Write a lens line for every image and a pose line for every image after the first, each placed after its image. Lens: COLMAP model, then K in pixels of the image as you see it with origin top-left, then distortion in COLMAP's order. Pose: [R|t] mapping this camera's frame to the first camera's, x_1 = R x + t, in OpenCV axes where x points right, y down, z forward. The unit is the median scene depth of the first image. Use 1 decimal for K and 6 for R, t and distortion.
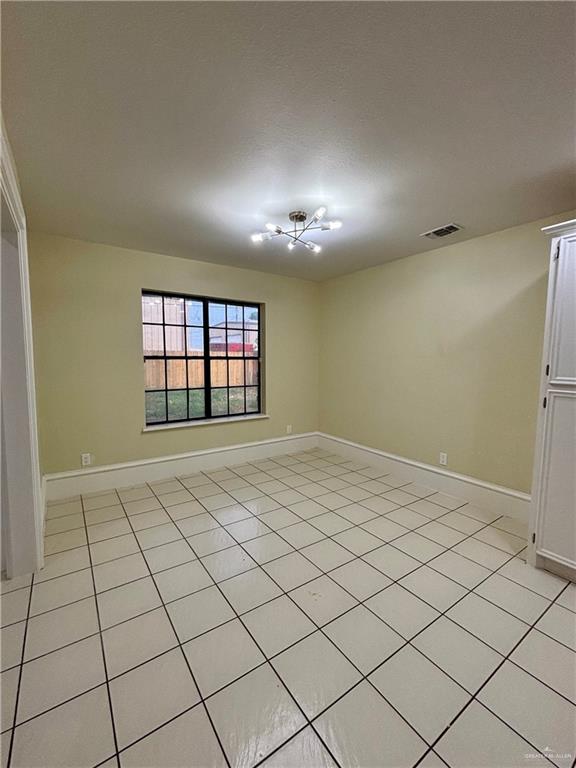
lens RADIAL K [[312.3, 0, 287.2], [0, 312.3, 387.2], [0, 0, 1]] dist [0.025497, 0.000208]
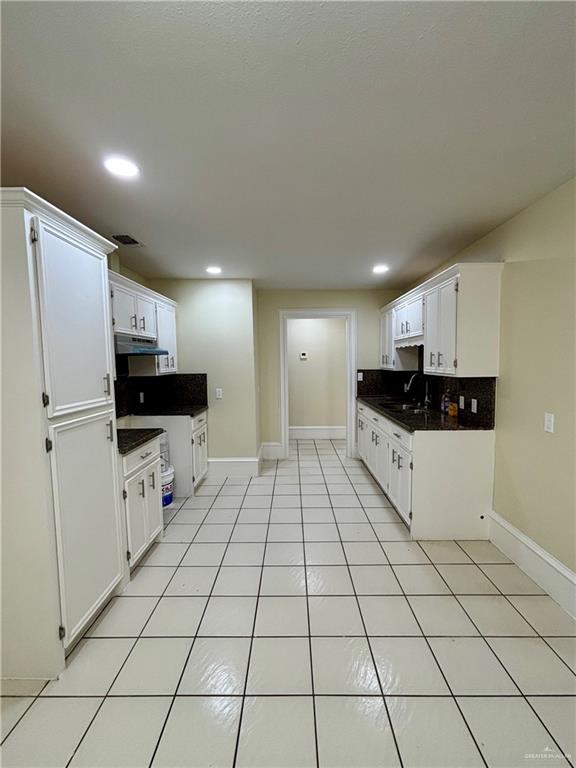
lens RADIAL K [[312.3, 0, 288.8], [0, 312.3, 383.3], [0, 0, 1]] dist [0.025497, 0.000208]
pose [[-0.812680, -0.042142, 0.581184, -0.037060], [0.054865, 0.987417, 0.148317, -0.168829], [-0.580122, 0.152421, -0.800142, 1.271569]]
